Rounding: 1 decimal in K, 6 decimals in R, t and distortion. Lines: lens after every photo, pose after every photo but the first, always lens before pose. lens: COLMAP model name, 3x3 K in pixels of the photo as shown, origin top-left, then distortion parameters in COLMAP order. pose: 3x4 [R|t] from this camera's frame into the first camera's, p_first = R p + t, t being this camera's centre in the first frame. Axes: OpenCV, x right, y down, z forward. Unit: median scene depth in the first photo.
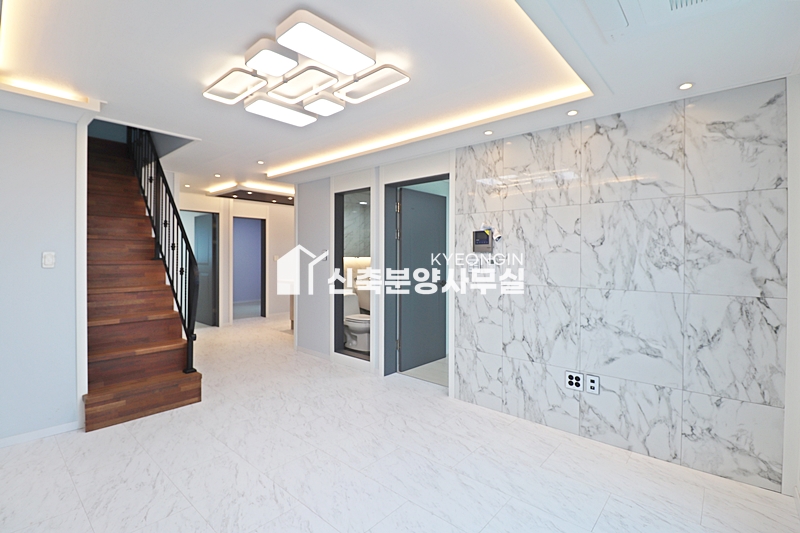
lens RADIAL K [[372.8, 0, 399.1], [0, 372.8, 258.5], [0, 0, 1]] dist [0.021671, -0.018874]
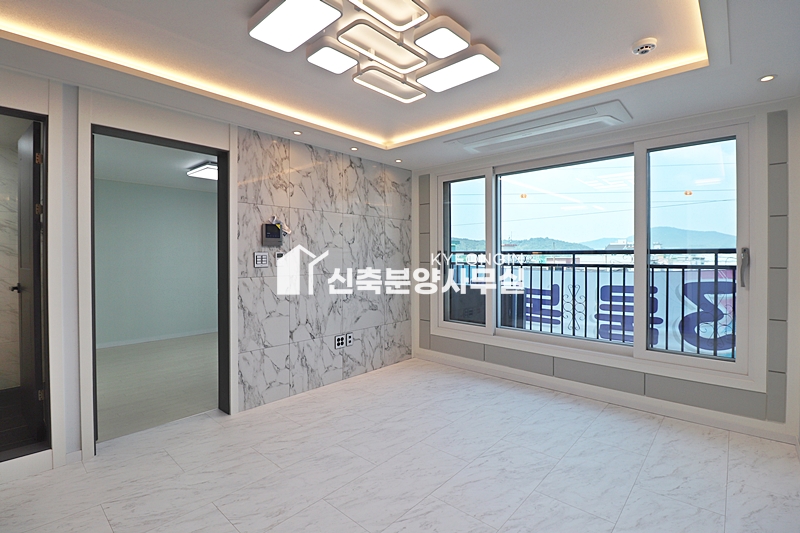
lens RADIAL K [[377.5, 0, 401.3], [0, 377.5, 257.1], [0, 0, 1]] dist [-0.008263, -0.000456]
pose [[0.008528, -0.012162, 0.999890, -0.837040], [0.002943, 0.999922, 0.012137, 0.001965], [-0.999959, 0.002839, 0.008563, 0.707294]]
